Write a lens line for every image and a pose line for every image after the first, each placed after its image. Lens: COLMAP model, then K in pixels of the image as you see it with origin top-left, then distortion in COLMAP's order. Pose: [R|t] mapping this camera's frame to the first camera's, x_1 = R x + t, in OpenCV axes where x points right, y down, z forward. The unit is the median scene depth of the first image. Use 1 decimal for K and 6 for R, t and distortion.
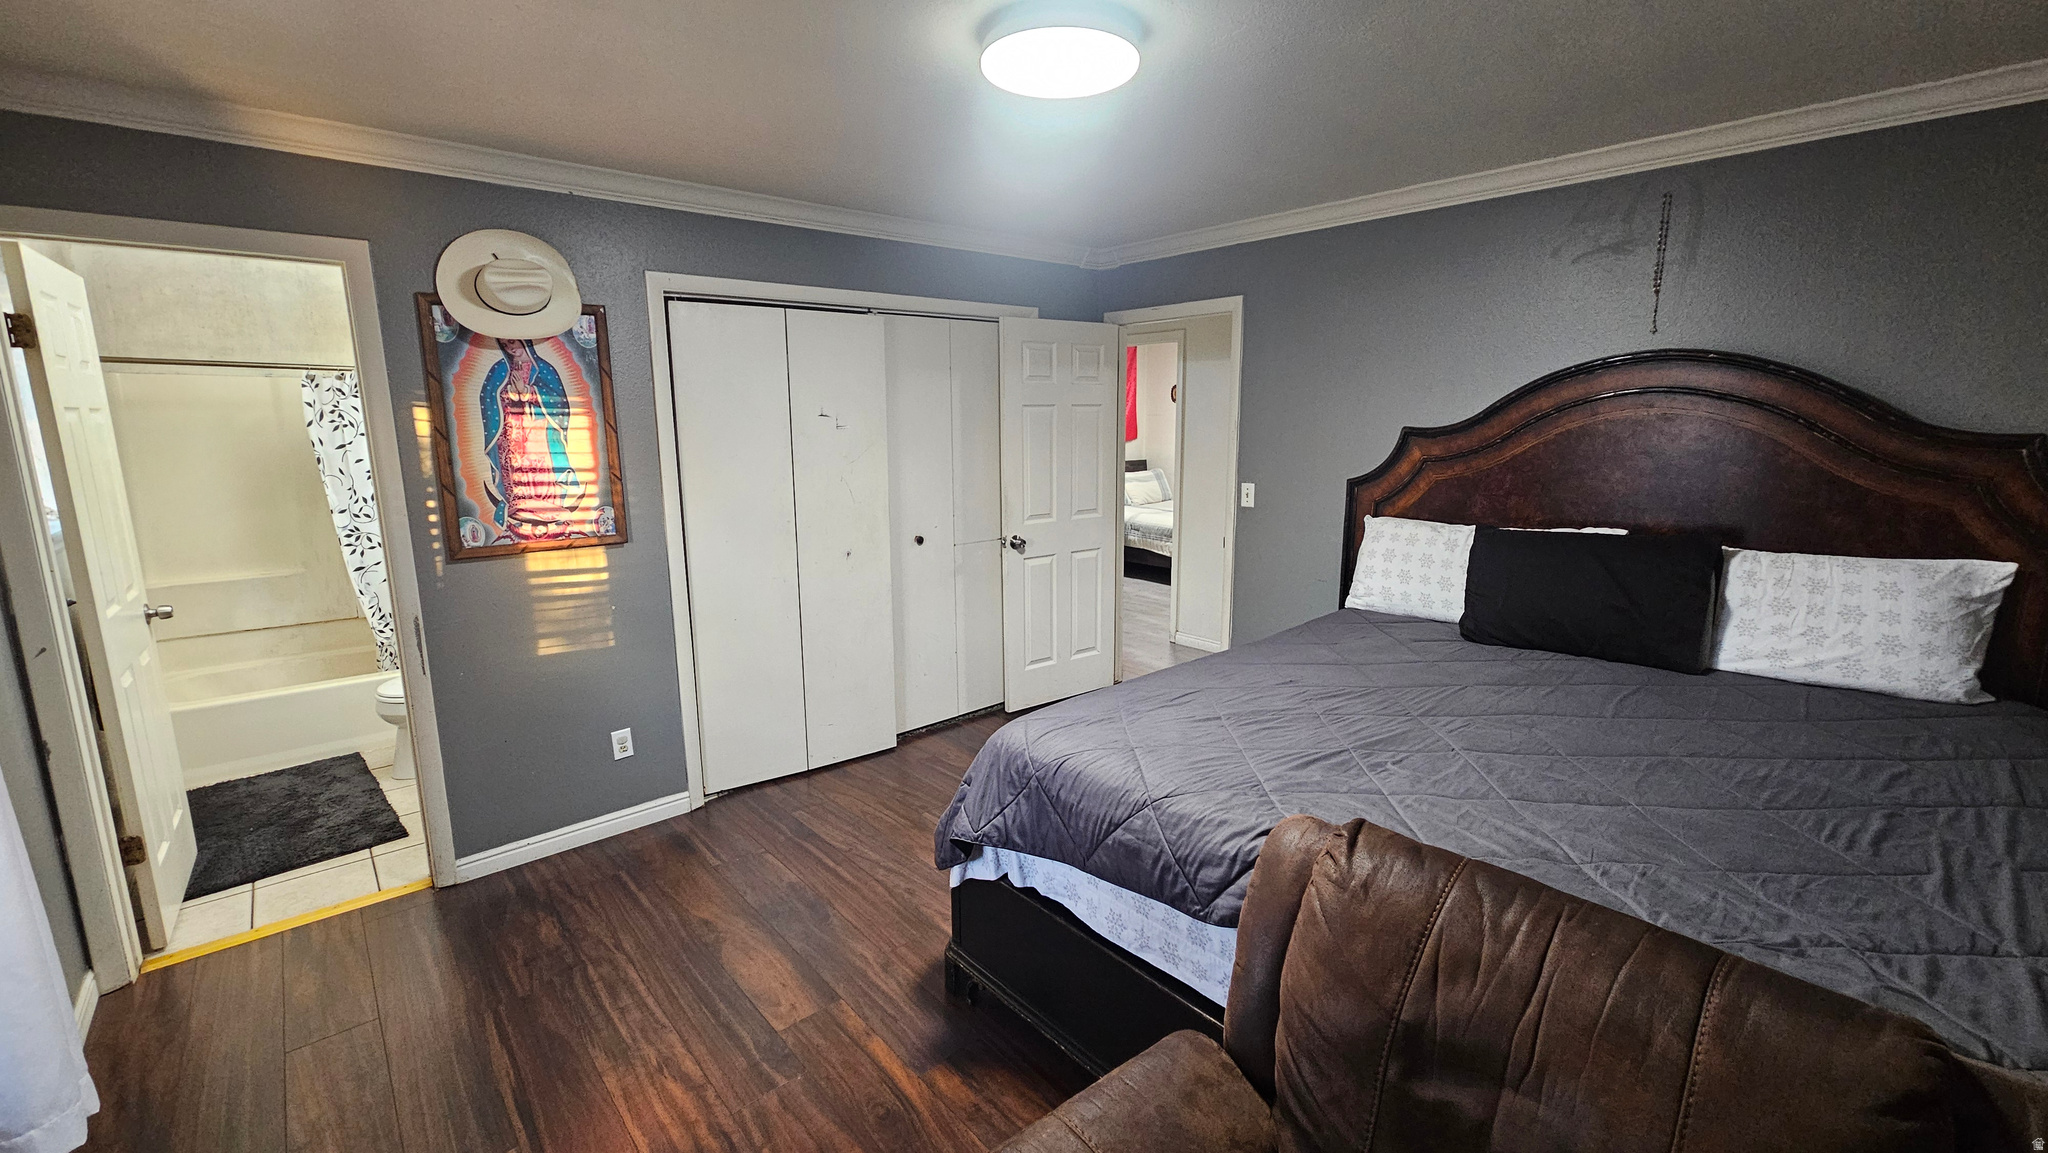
lens RADIAL K [[837.6, 0, 1017.6], [0, 837.6, 579.3], [0, 0, 1]] dist [0.001901, 0.000709]
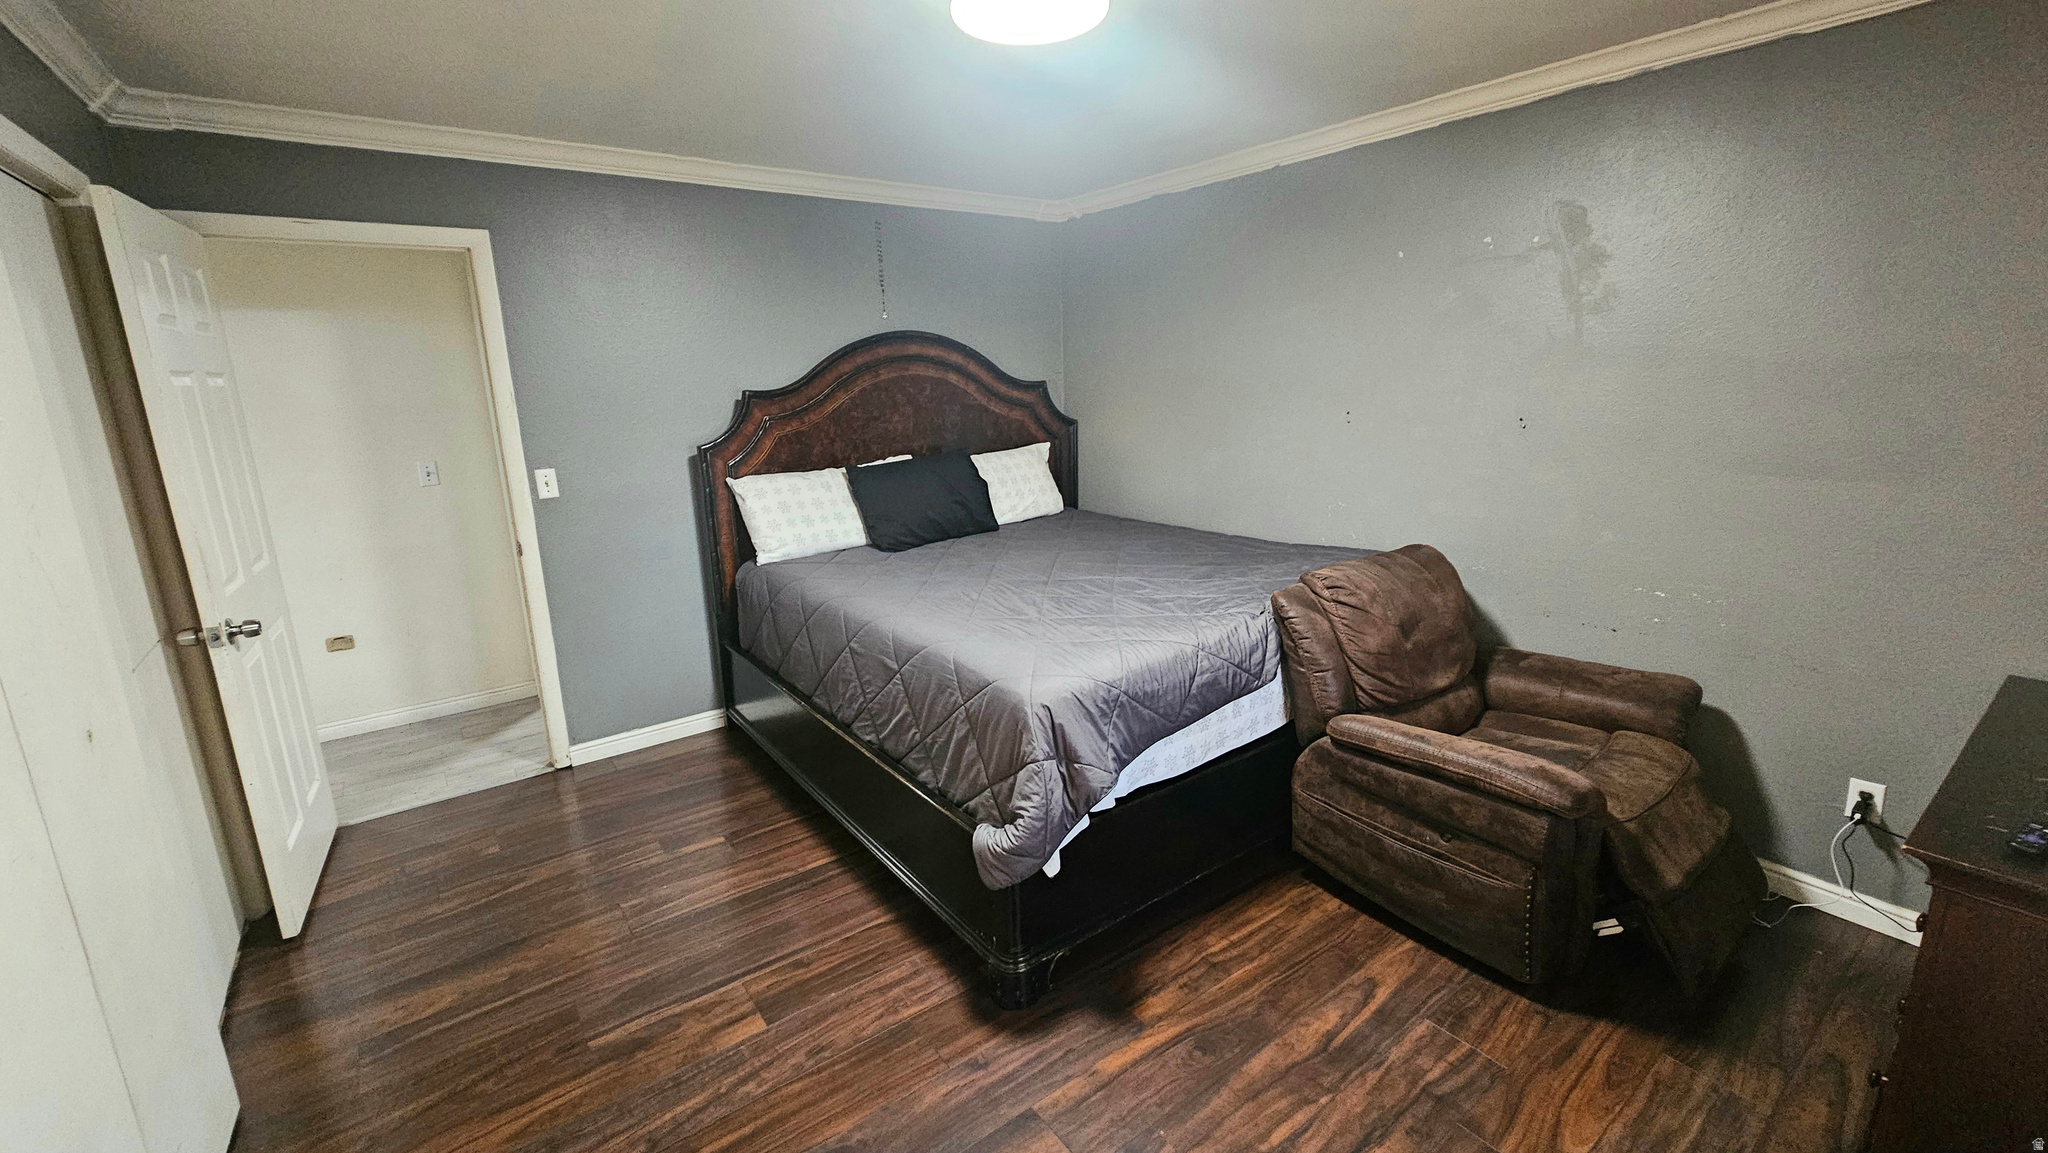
lens RADIAL K [[837.6, 0, 1017.7], [0, 837.6, 573.3], [0, 0, 1]] dist [0.001901, 0.000709]
pose [[0.081560, -0.226099, 0.970684, -0.879259], [0.221966, 0.953589, 0.203467, -0.144472], [-0.971637, 0.198864, 0.127961, 0.826577]]
